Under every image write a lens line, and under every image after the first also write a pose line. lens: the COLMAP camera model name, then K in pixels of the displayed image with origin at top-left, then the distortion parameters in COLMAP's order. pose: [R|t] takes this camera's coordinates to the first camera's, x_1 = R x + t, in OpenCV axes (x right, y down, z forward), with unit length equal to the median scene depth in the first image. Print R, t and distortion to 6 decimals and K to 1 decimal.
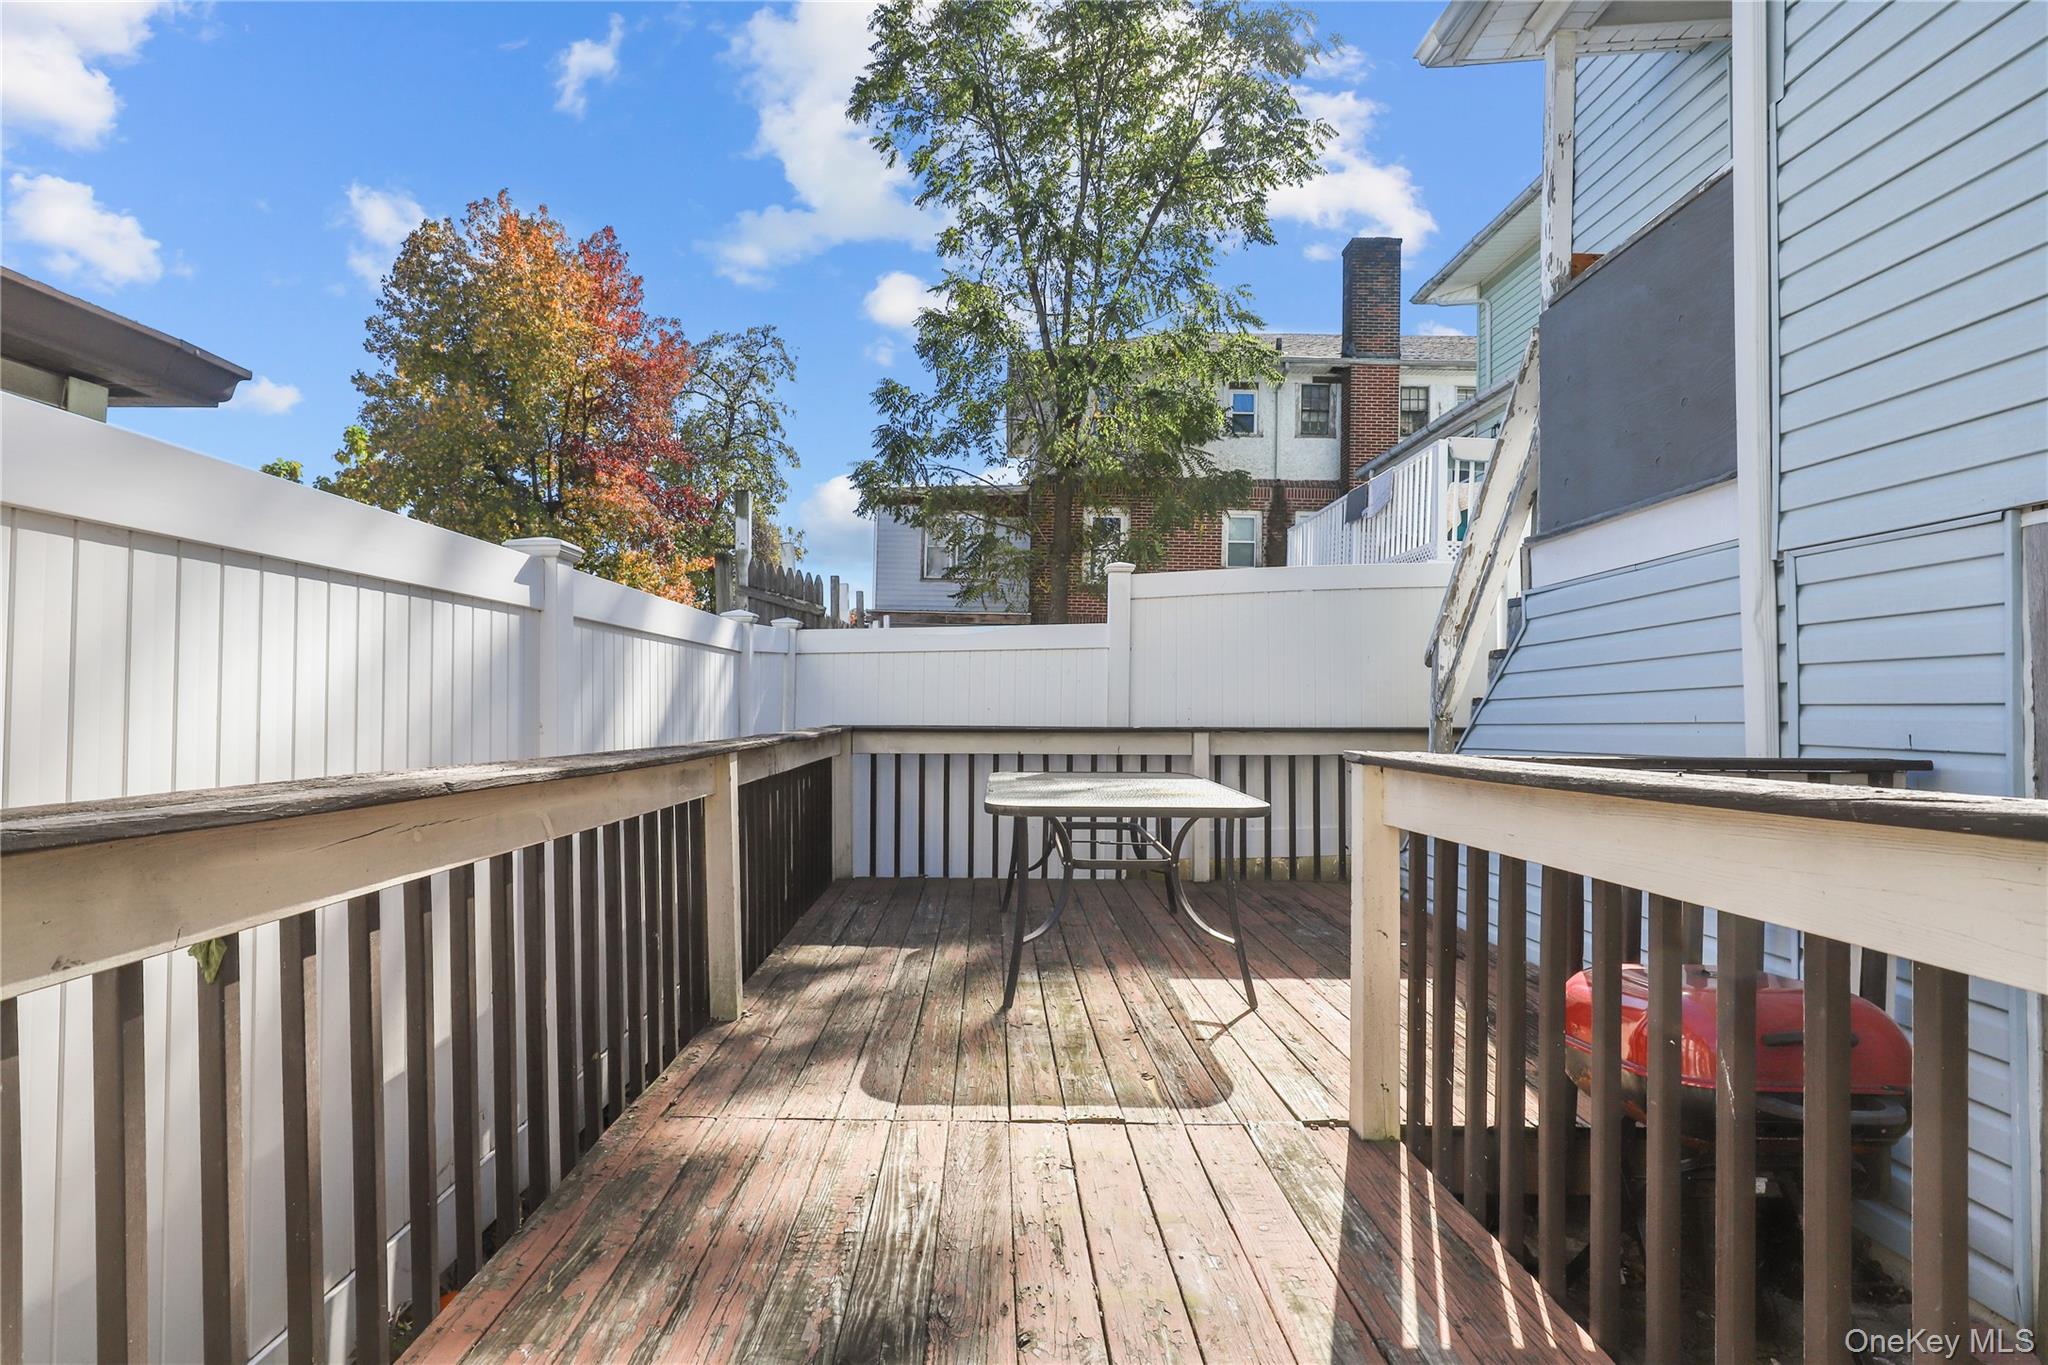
lens RADIAL K [[1006.5, 0, 931.5], [0, 1006.5, 688.4], [0, 0, 1]] dist [0.002265, 0.000051]
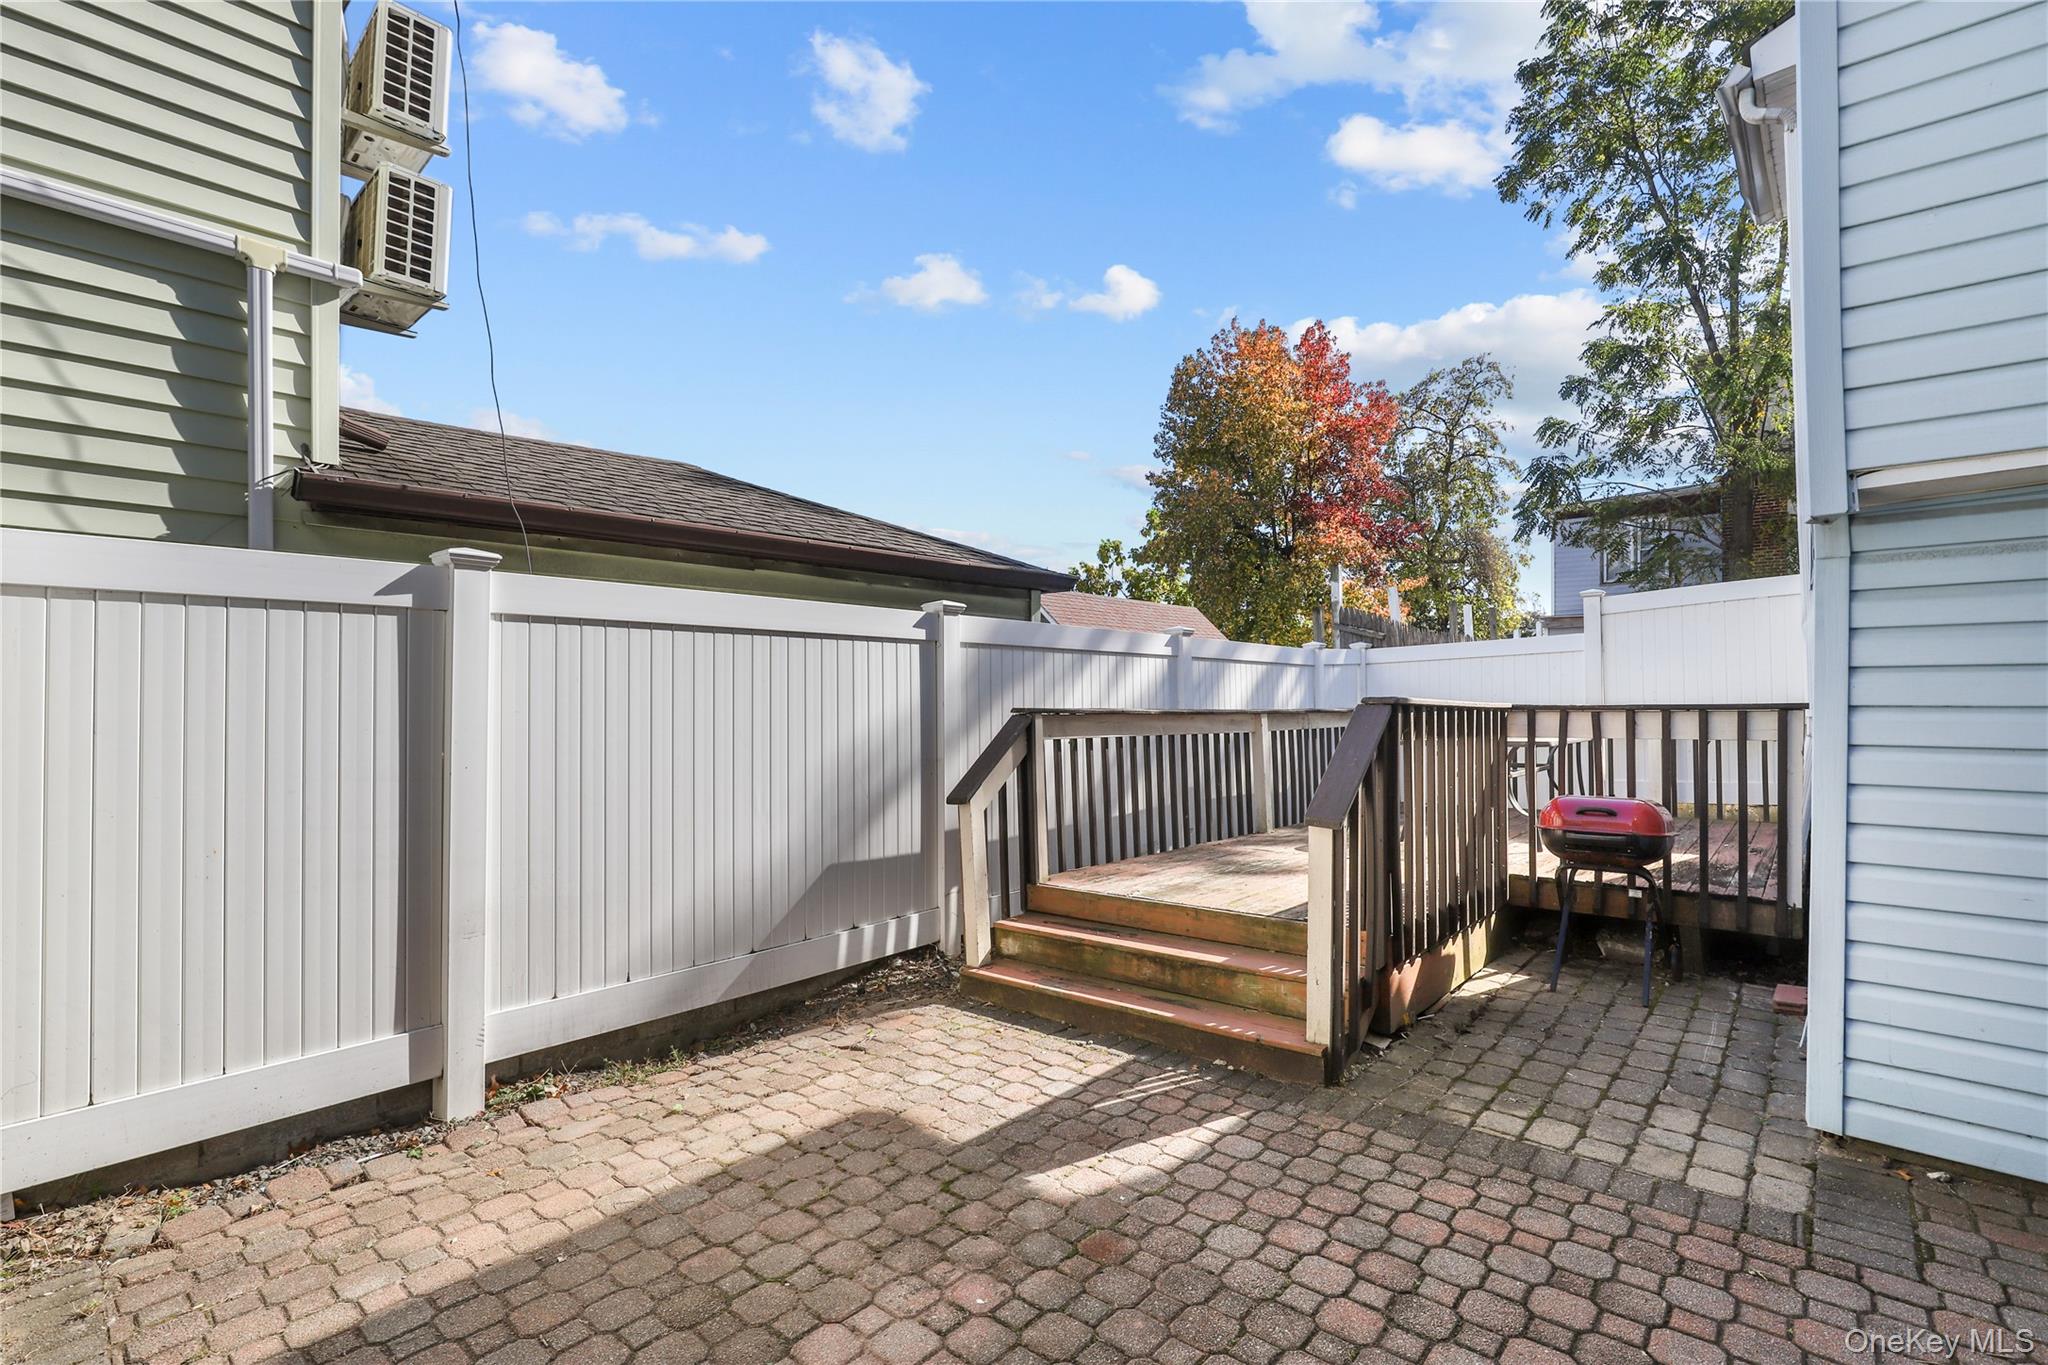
lens RADIAL K [[934.7, 0, 1046.1], [0, 934.7, 680.4], [0, 0, 1]] dist [-0.001616, 0.000547]
pose [[0.797078, -0.036646, -0.602763, 0.087227], [0.026417, 0.999317, -0.025822, 0.003956], [0.603298, 0.004659, 0.797502, -0.121860]]
